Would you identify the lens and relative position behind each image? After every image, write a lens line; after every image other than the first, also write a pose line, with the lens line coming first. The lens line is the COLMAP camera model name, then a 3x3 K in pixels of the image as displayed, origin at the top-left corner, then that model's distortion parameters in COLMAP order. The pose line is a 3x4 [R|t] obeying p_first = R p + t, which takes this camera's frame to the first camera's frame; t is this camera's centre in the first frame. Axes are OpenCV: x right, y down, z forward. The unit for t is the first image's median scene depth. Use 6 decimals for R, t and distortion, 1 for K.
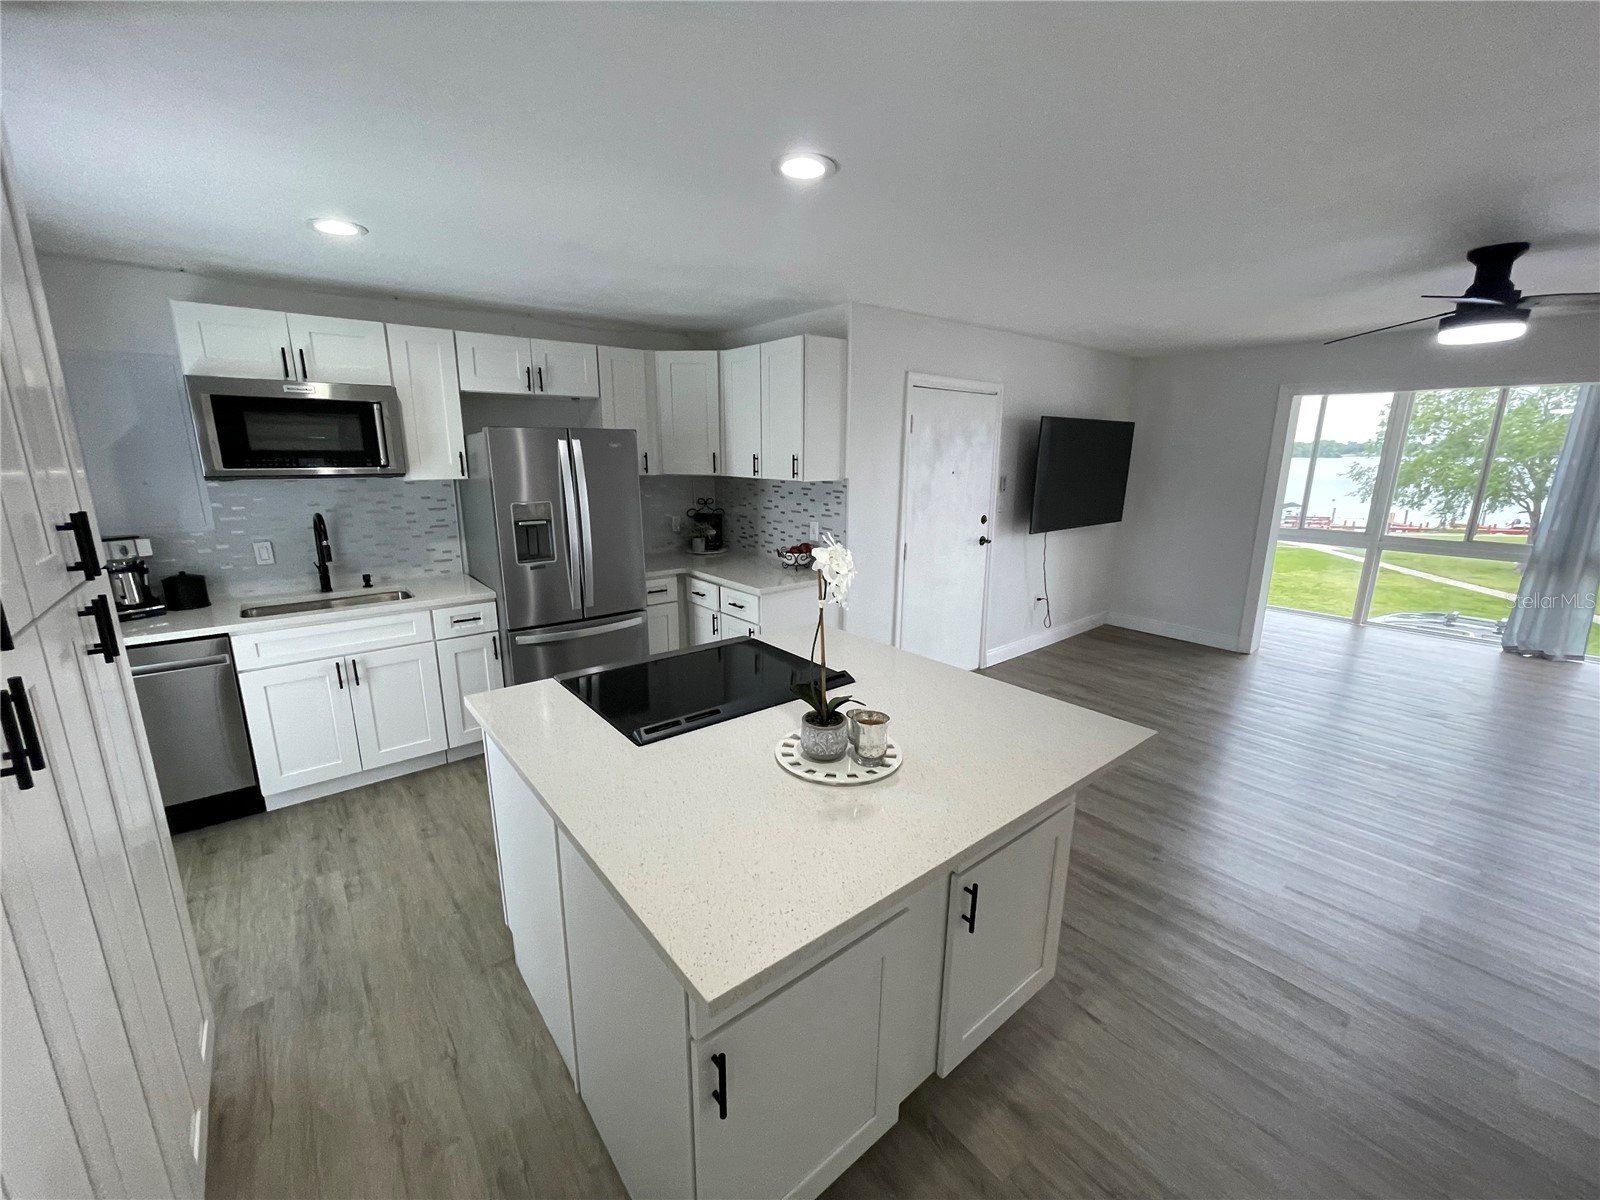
lens RADIAL K [[644.7, 0, 797.1], [0, 644.7, 599.6], [0, 0, 1]] dist [-0.005040, 0.000896]
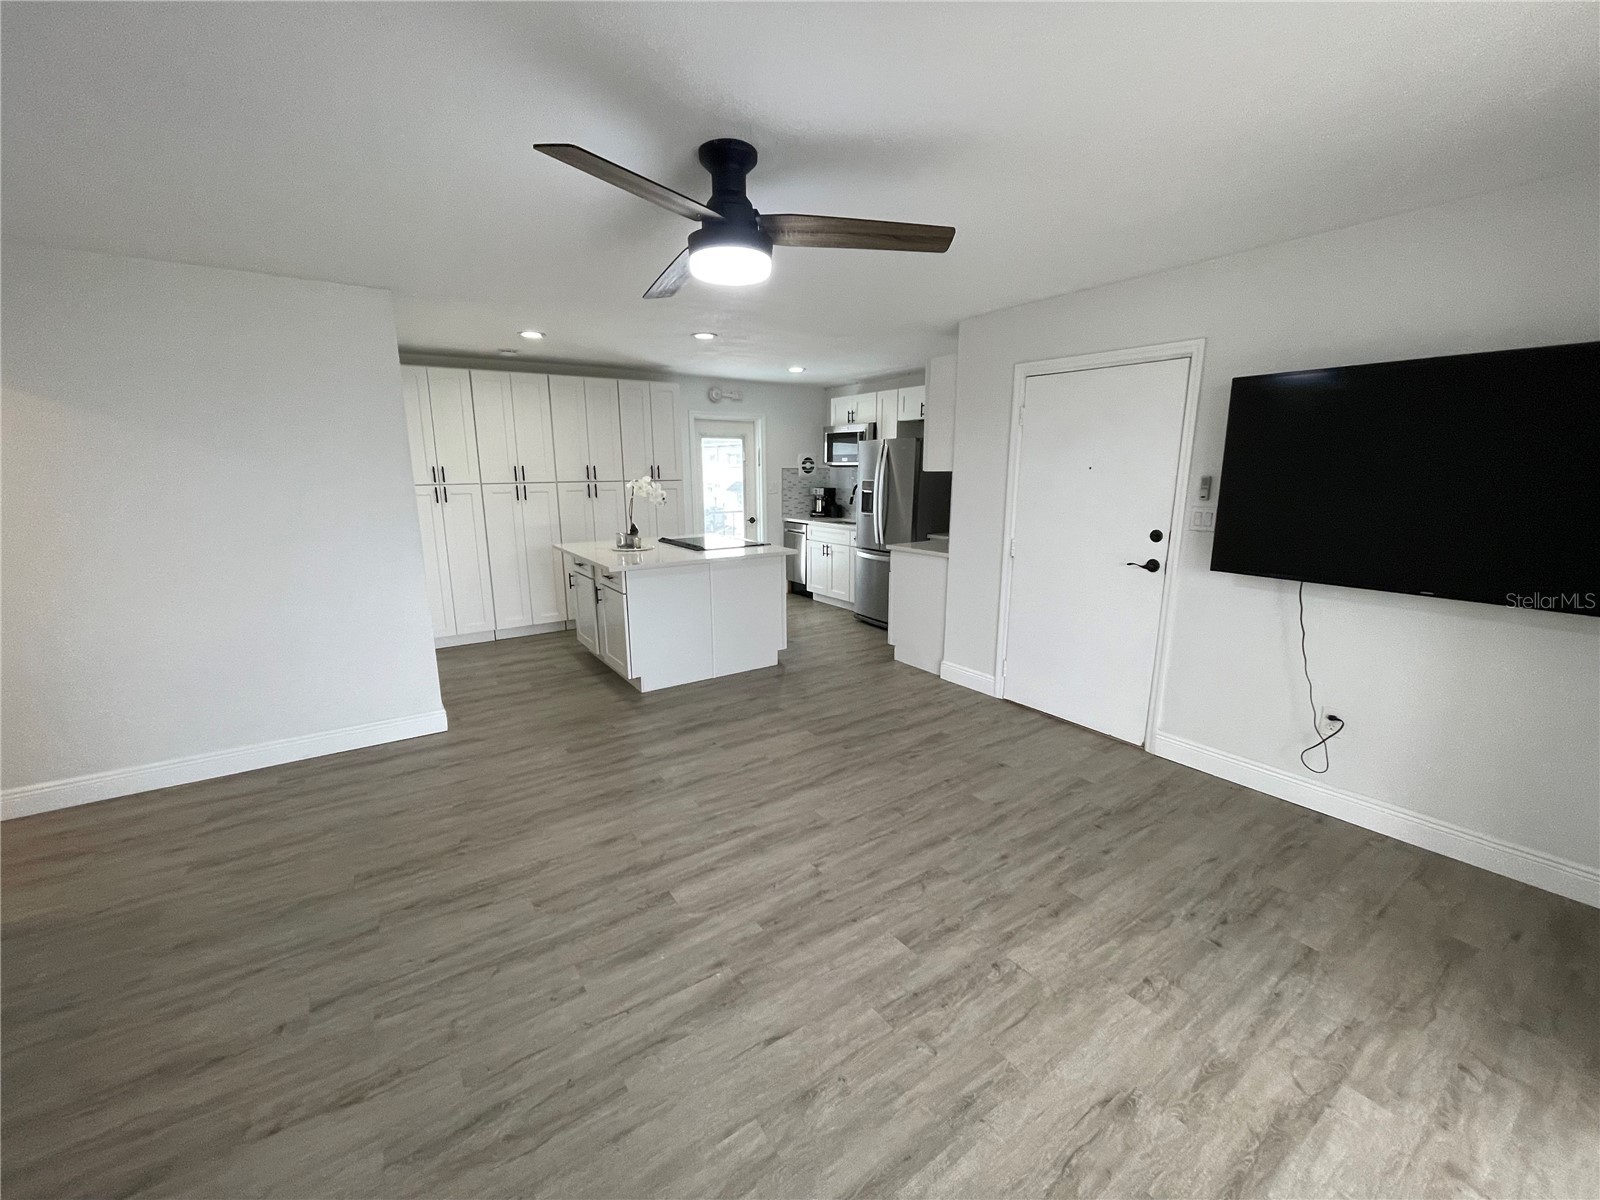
lens RADIAL K [[644.7, 0, 795.0], [0, 644.7, 599.4], [0, 0, 1]] dist [-0.005040, 0.000896]
pose [[-0.089234, 0.198936, -0.975941, 1.363775], [-0.222711, 0.951056, 0.214227, -0.160107], [0.970792, 0.236469, -0.040561, 0.870542]]
